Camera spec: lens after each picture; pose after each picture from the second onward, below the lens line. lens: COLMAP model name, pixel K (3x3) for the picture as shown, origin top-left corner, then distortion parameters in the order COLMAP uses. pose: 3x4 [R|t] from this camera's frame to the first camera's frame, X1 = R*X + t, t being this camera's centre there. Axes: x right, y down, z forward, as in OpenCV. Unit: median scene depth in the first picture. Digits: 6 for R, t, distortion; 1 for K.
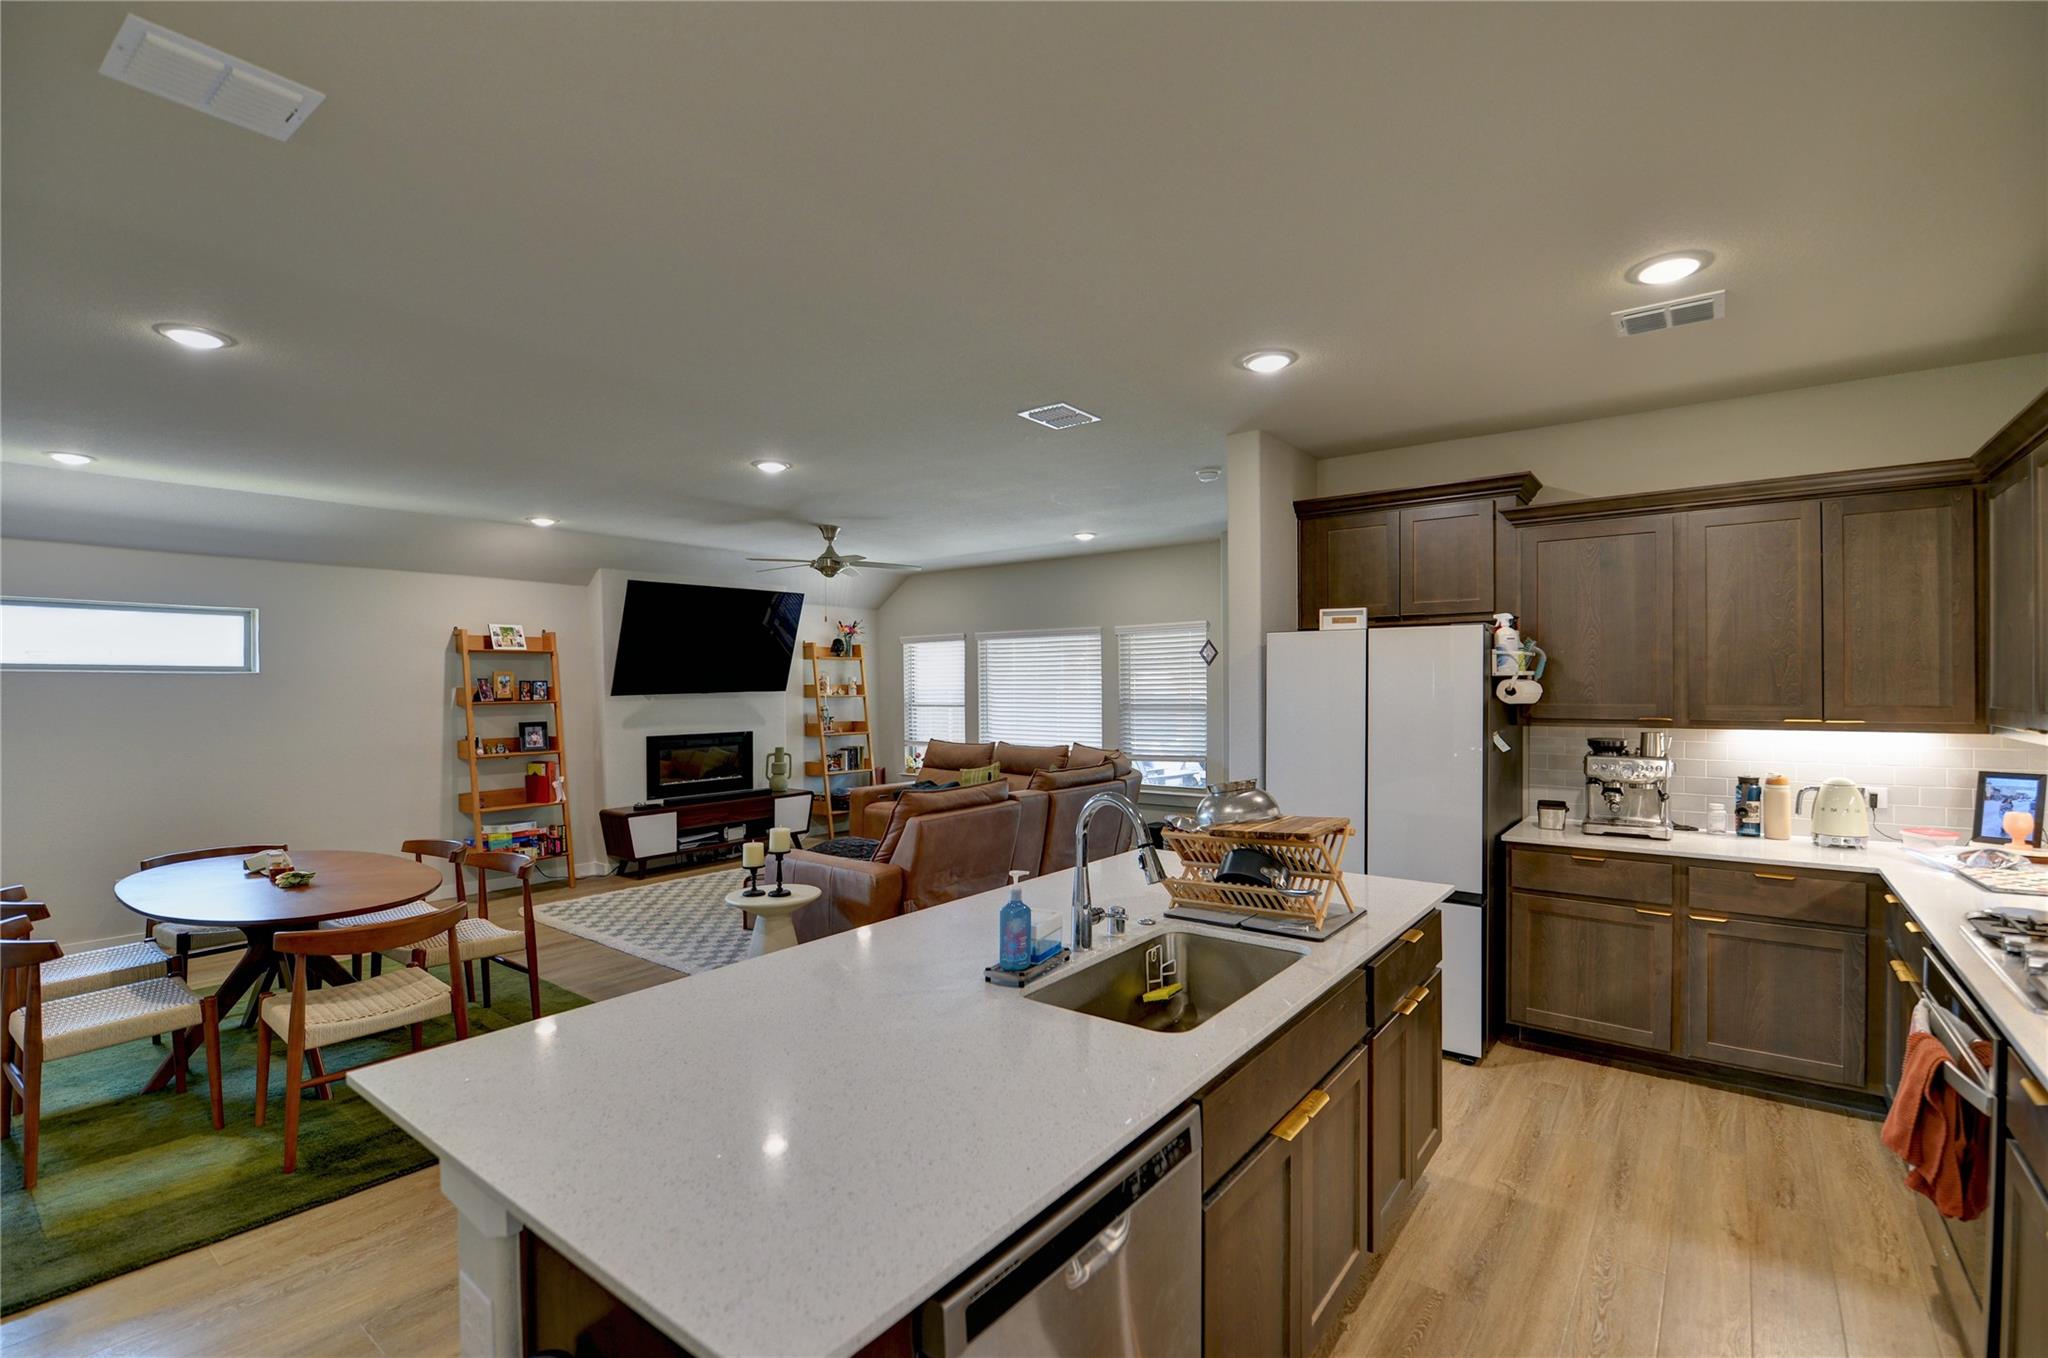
lens RADIAL K [[916.9, 0, 1028.9], [0, 916.9, 685.6], [0, 0, 1]] dist [-0.012626, -0.000015]
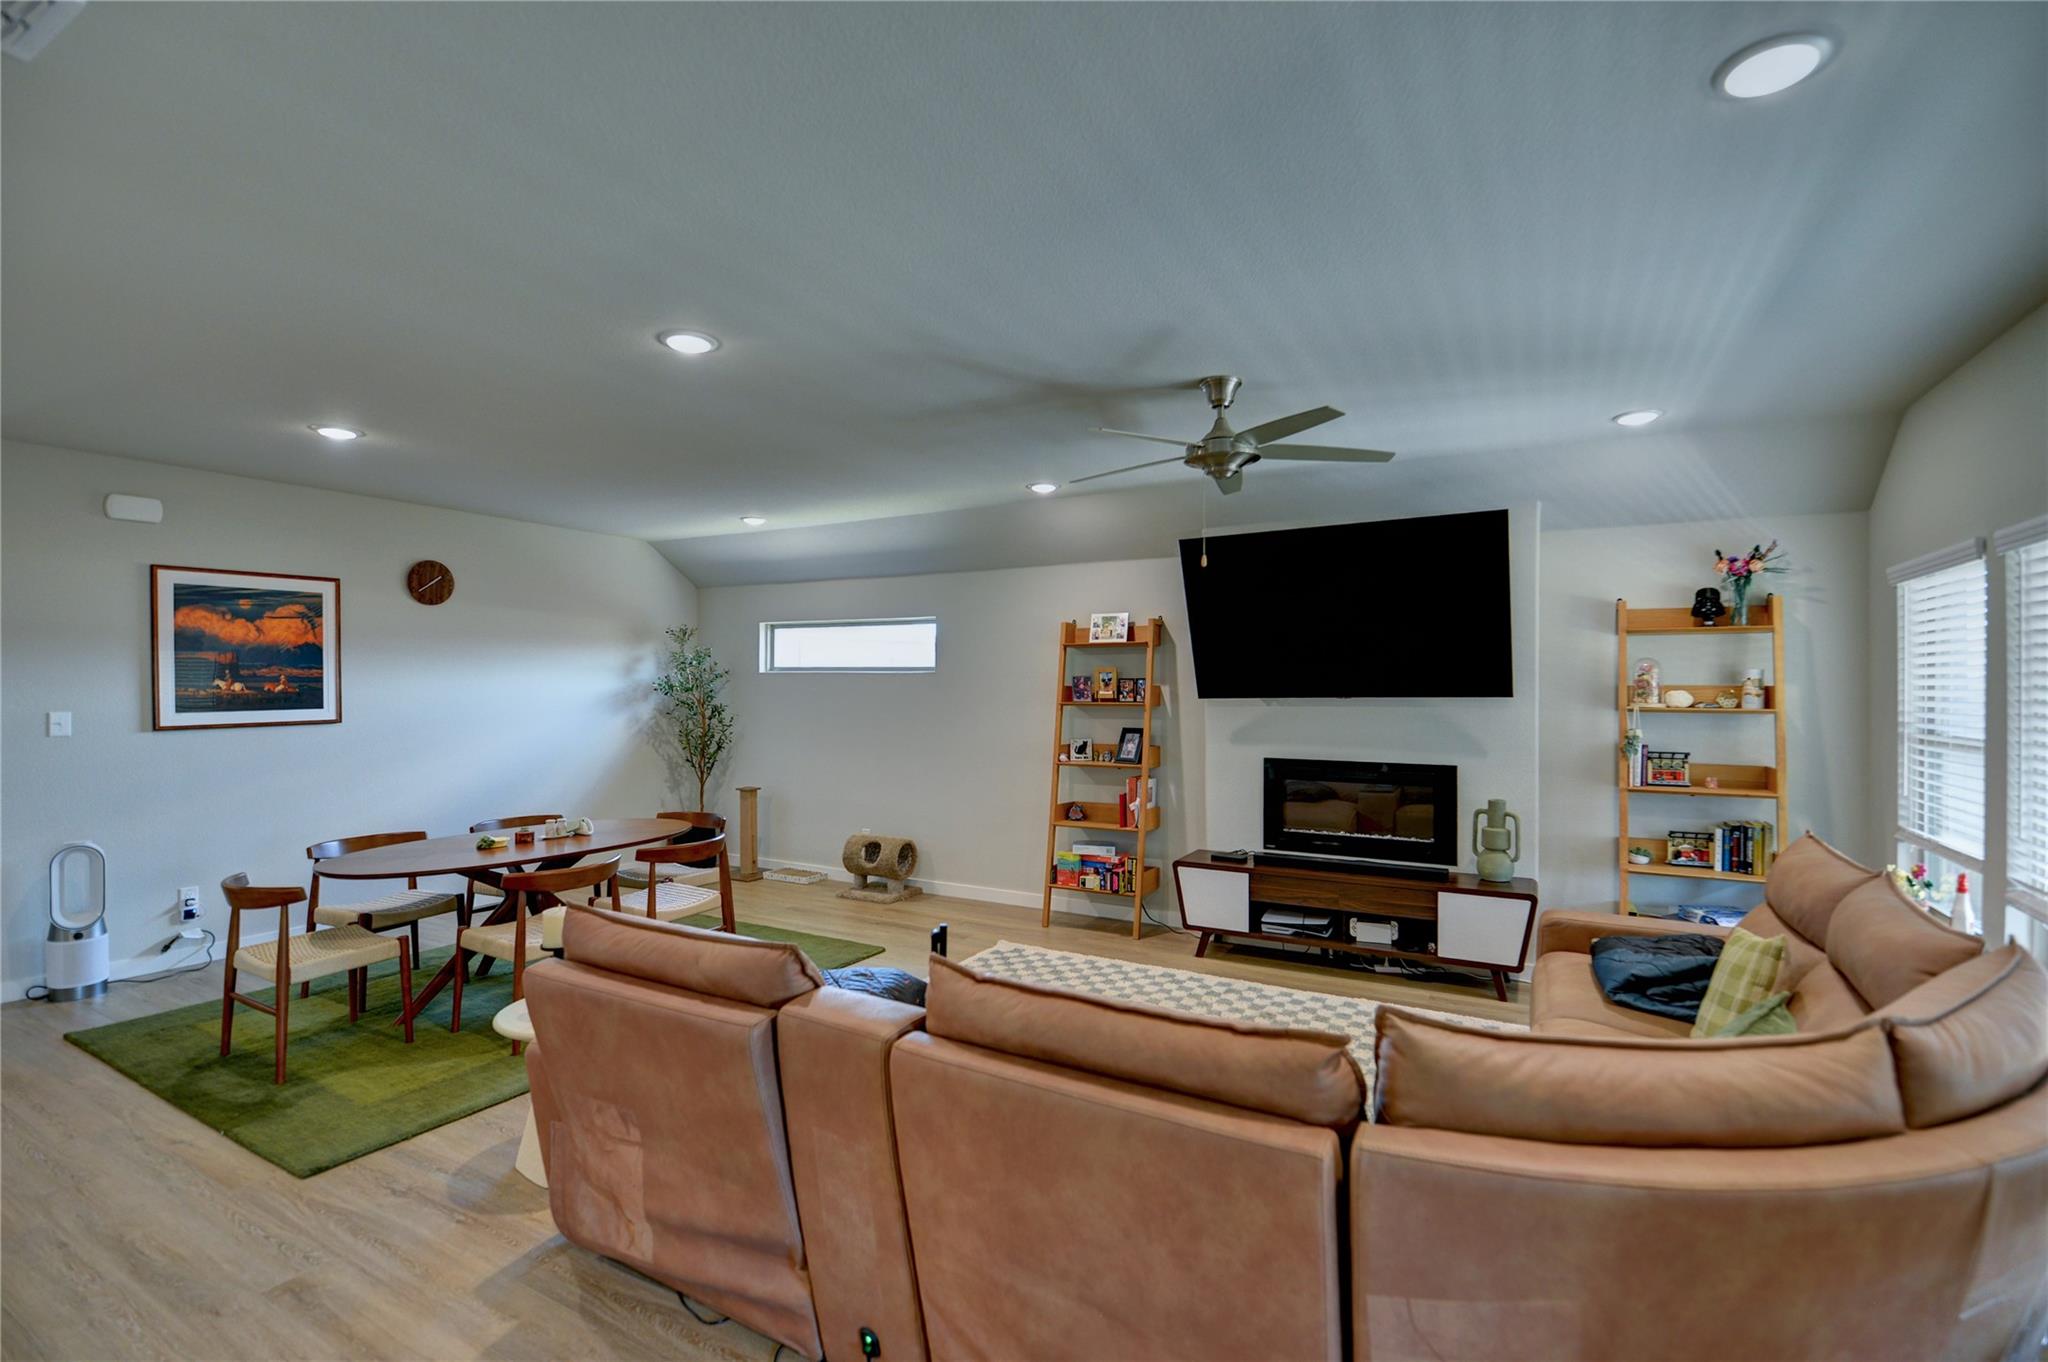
lens RADIAL K [[916.9, 0, 1026.5], [0, 916.9, 679.4], [0, 0, 1]] dist [-0.012626, -0.000015]
pose [[0.154506, -0.000489, -0.987992, 0.244271], [-0.004560, 0.999989, -0.001208, -0.002605], [0.987981, 0.004692, 0.154502, 0.710921]]
